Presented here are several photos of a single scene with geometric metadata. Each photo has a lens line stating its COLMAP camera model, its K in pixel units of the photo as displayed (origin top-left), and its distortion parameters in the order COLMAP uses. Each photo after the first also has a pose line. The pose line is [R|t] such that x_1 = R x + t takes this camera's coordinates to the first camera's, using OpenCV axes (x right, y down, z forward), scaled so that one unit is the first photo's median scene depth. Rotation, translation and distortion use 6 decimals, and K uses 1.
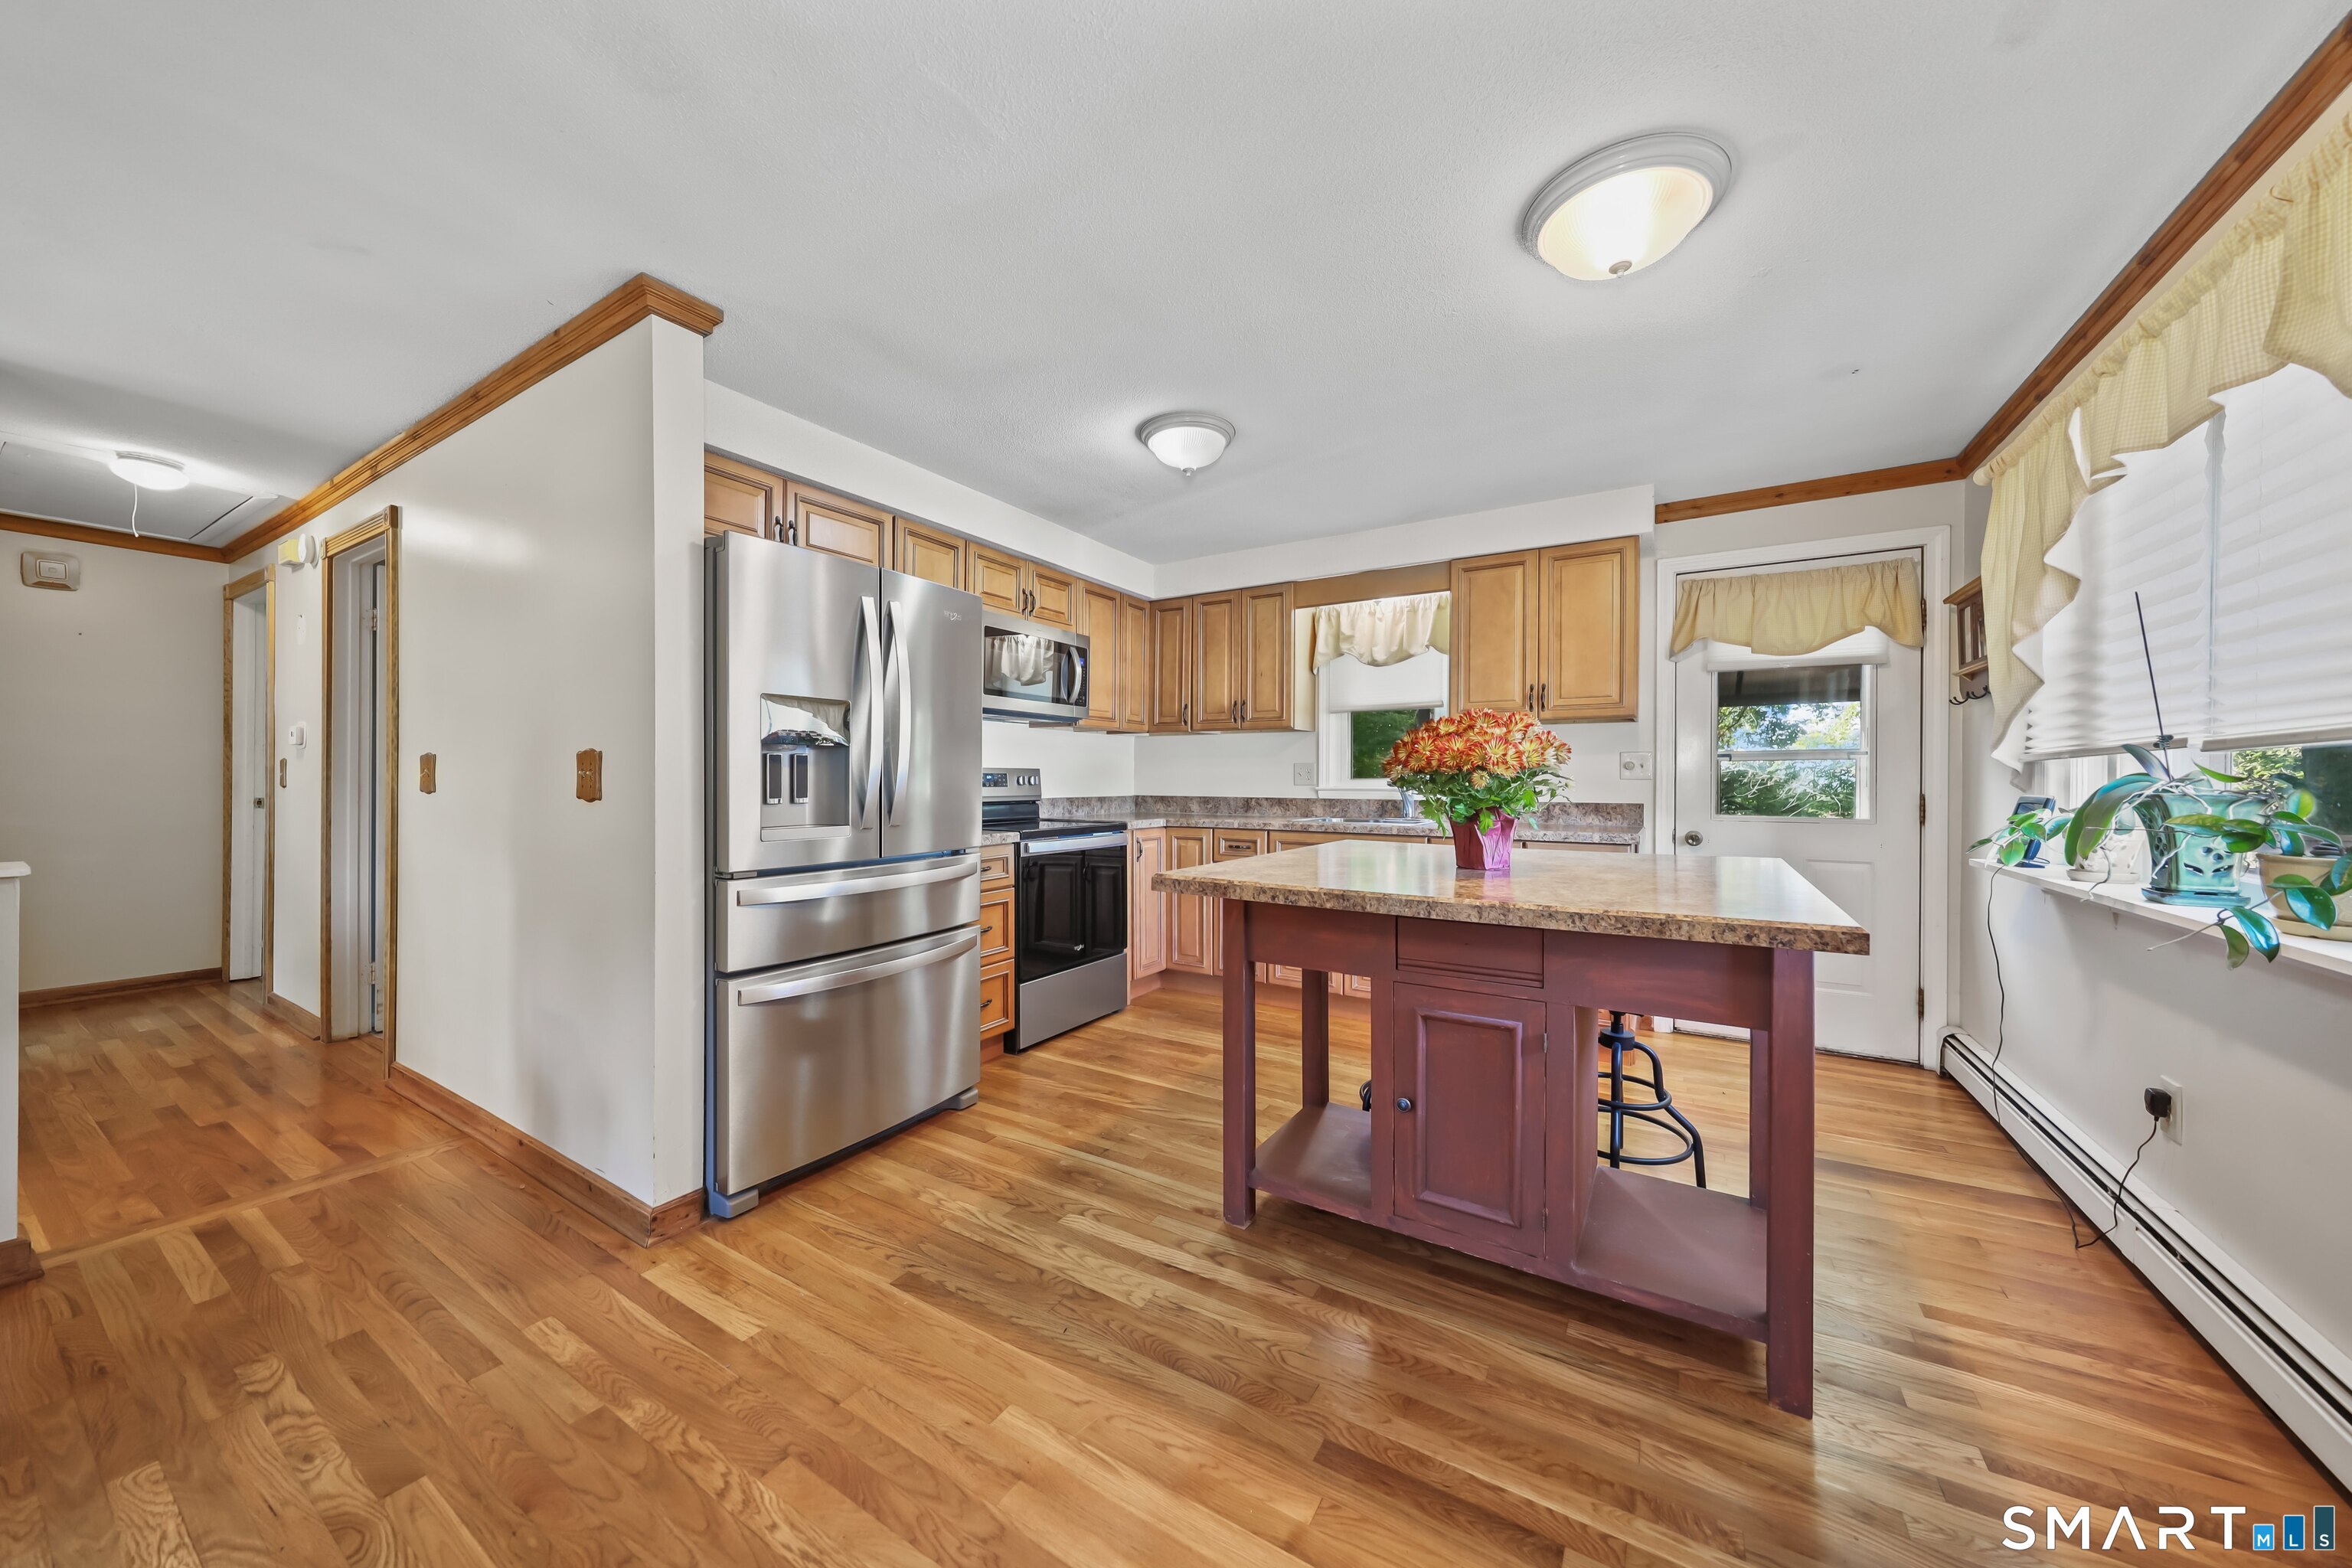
lens RADIAL K [[806.9, 0, 1175.7], [0, 806.9, 783.1], [0, 0, 1]] dist [0.002619, -0.000118]
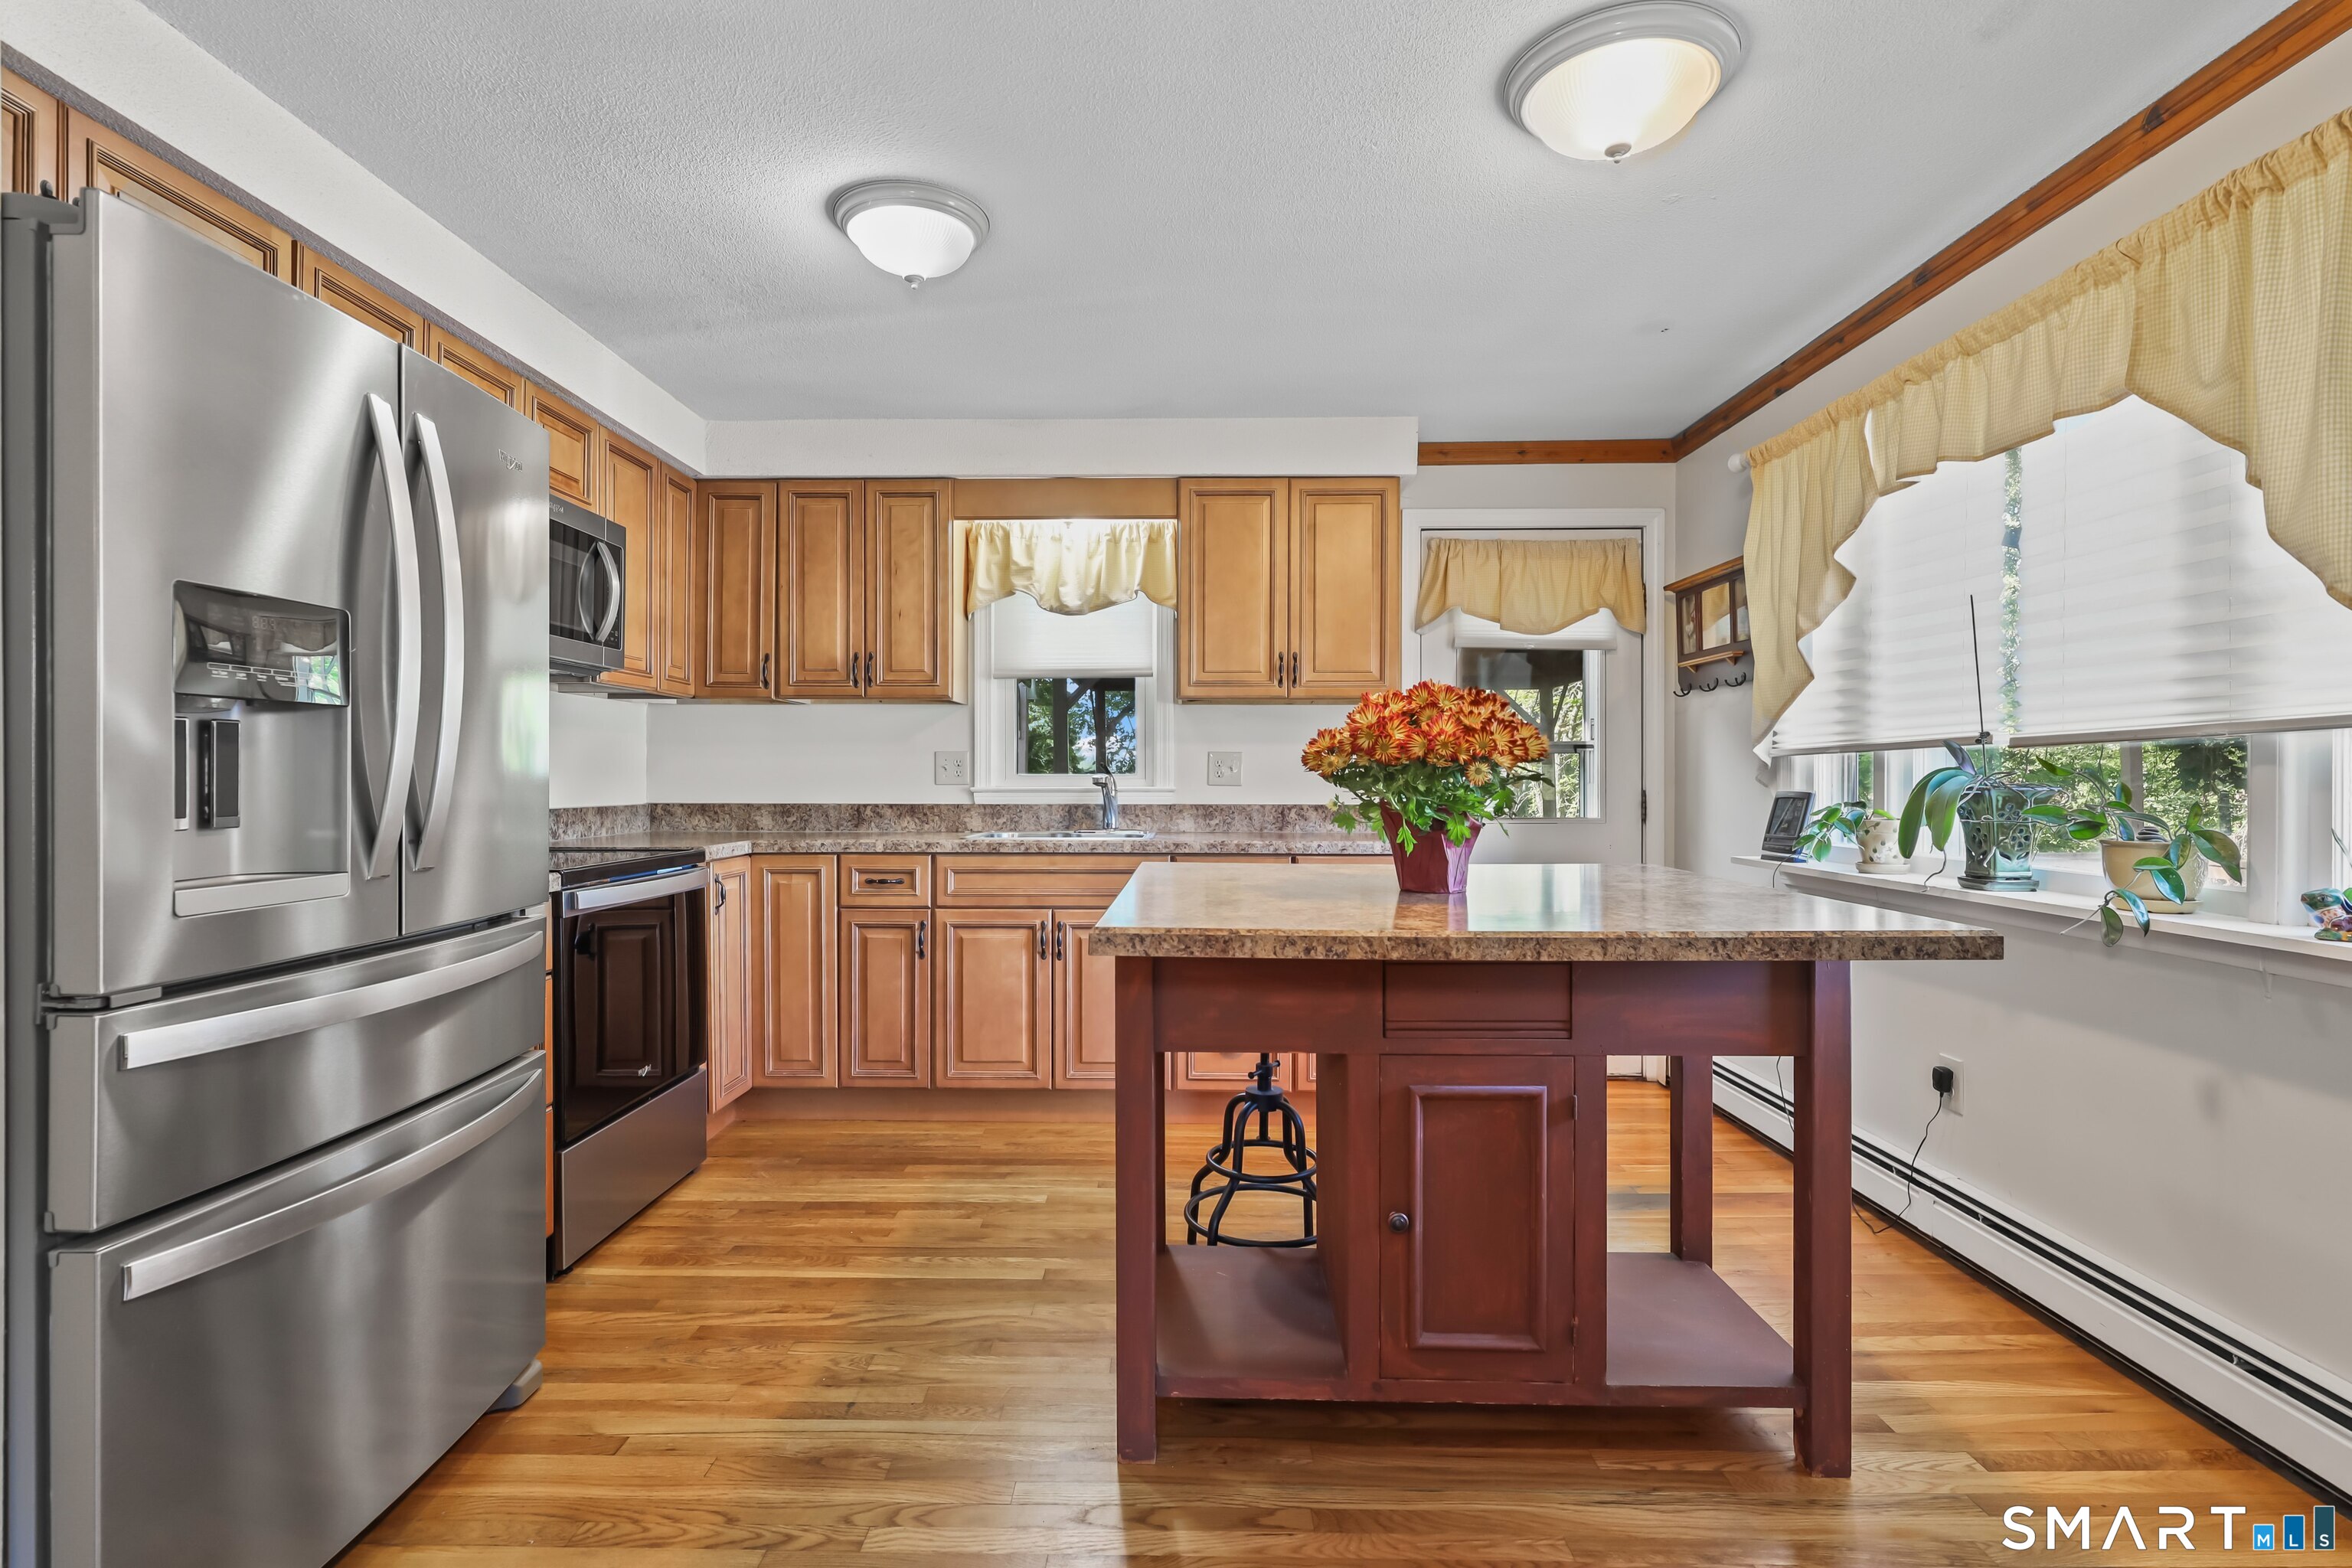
lens RADIAL K [[1153.0, 0, 1174.5], [0, 1153.0, 780.1], [0, 0, 1]] dist [0.003252, -0.000396]
pose [[0.862521, -0.003358, 0.506010, -0.250475], [0.004203, 0.999991, -0.000529, 0.000361], [-0.506004, 0.002583, 0.862527, 0.125422]]
